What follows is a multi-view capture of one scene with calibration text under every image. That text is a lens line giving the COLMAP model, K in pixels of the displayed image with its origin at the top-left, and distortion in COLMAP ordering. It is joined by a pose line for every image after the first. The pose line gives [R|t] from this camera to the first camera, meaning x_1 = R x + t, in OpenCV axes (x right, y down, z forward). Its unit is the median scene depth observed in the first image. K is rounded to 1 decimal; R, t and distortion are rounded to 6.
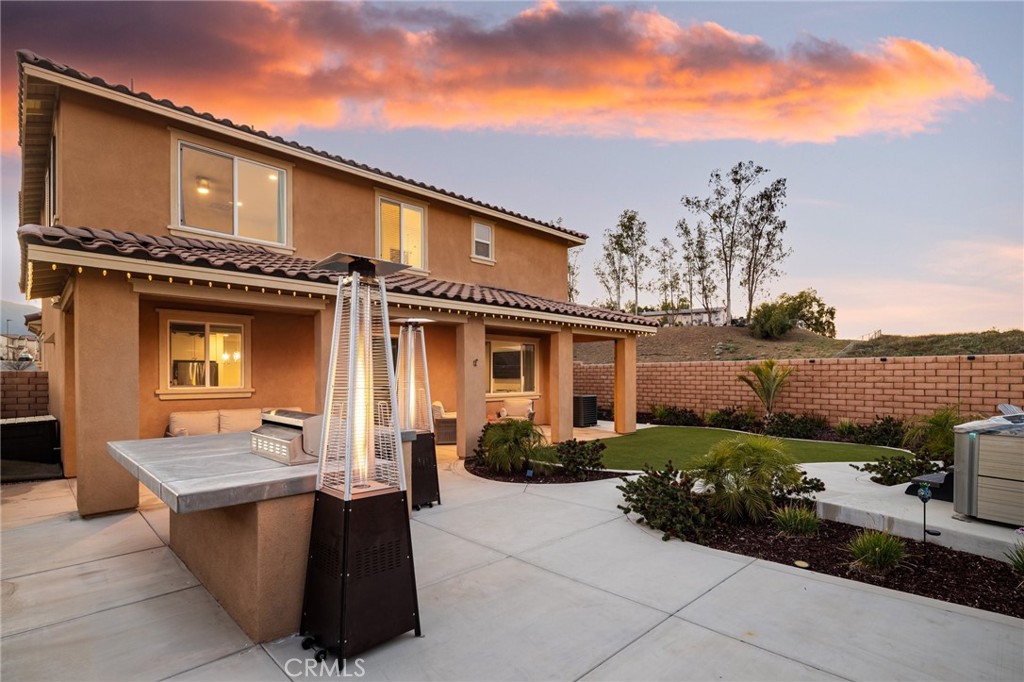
lens RADIAL K [[500.4, 0, 513.5], [0, 500.4, 373.9], [0, 0, 1]] dist [0.002215, -0.000134]
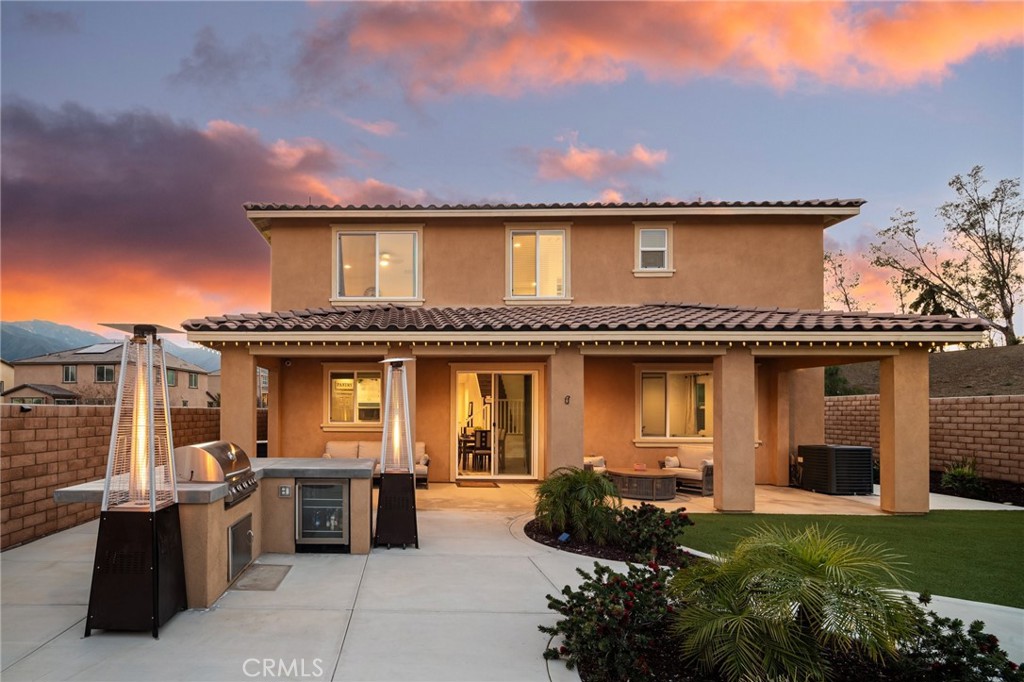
lens RADIAL K [[500.3, 0, 385.5], [0, 500.3, 408.3], [0, 0, 1]] dist [-0.000354, -0.000799]
pose [[0.687640, 0.000257, -0.726052, 0.292767], [-0.003022, 0.999992, -0.002508, -0.004821], [0.726046, 0.003919, 0.687635, 0.162664]]
